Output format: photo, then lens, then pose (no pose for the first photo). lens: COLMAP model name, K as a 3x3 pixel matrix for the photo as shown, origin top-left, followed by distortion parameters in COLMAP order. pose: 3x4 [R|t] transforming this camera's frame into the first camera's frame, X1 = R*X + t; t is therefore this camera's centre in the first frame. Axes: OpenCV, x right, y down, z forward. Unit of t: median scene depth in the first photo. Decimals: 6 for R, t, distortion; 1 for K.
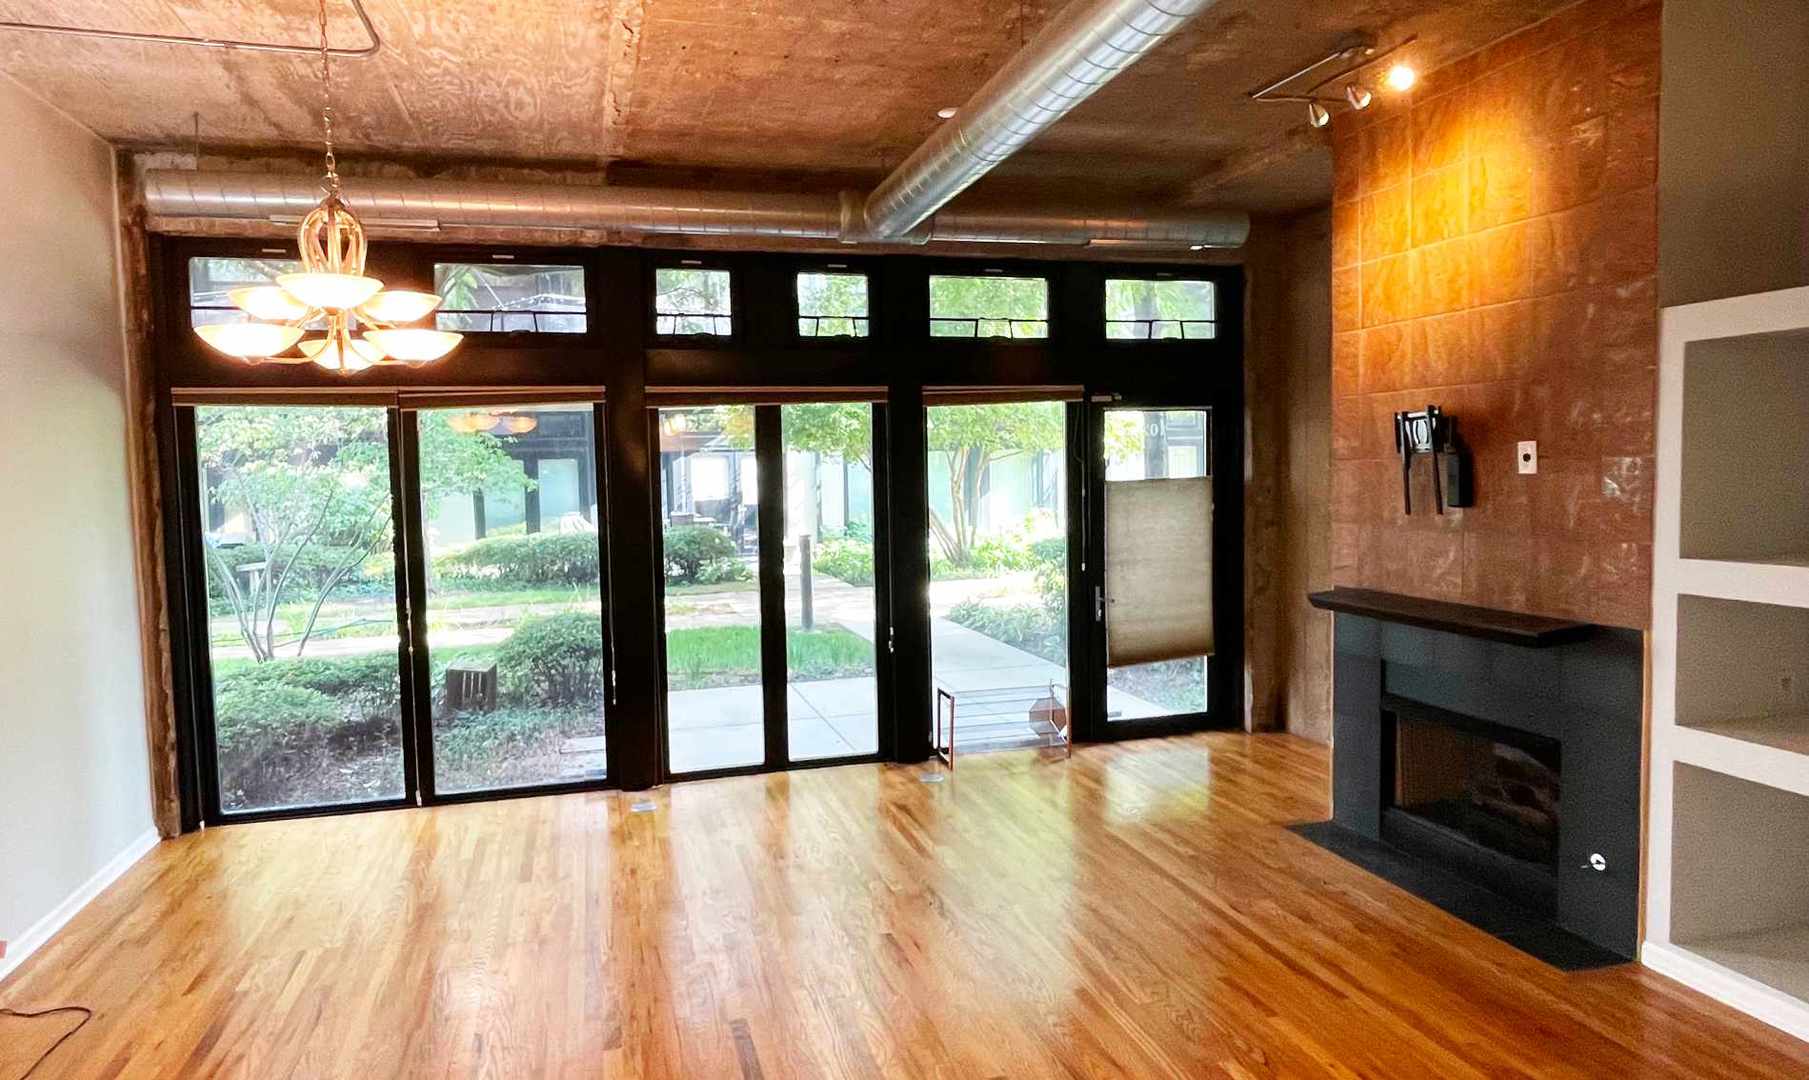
lens RADIAL K [[1042.8, 0, 887.3], [0, 1042.8, 533.1], [0, 0, 1]] dist [0.009693, 0.001163]
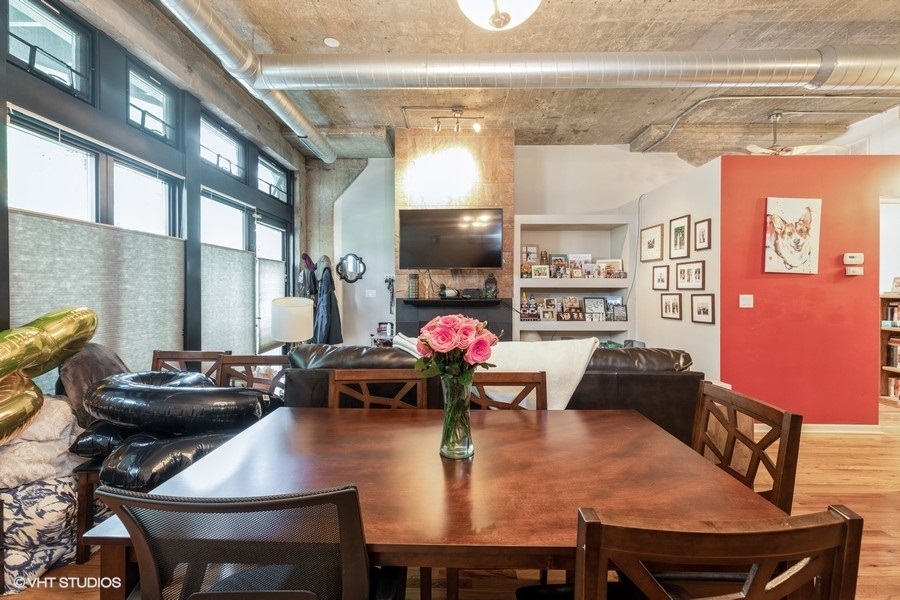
lens RADIAL K [[399.8, 0, 448.1], [0, 399.8, 292.7], [0, 0, 1]] dist [0.000573, -0.000093]
pose [[0.292290, 0.021431, 0.956090, -0.440560], [0.054955, 0.997720, -0.039164, 0.070473], [-0.954750, 0.063989, 0.290446, 0.479739]]
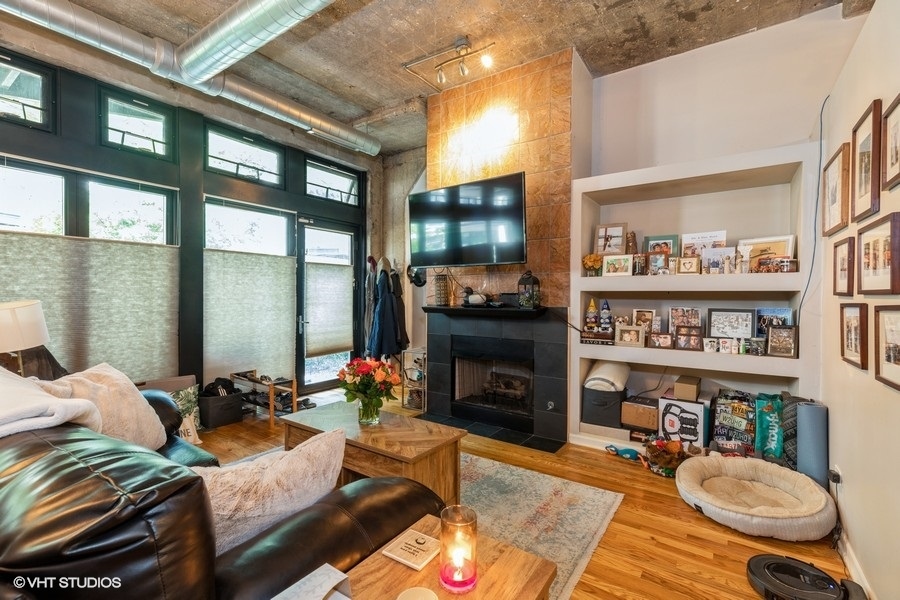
lens RADIAL K [[399.8, 0, 450.4], [0, 399.8, 299.0], [0, 0, 1]] dist [0.000573, -0.000093]
pose [[0.776649, 0.026013, 0.629397, -0.057633], [0.015605, 0.998046, -0.060505, 0.075878], [-0.629741, 0.056813, 0.774725, 0.262450]]
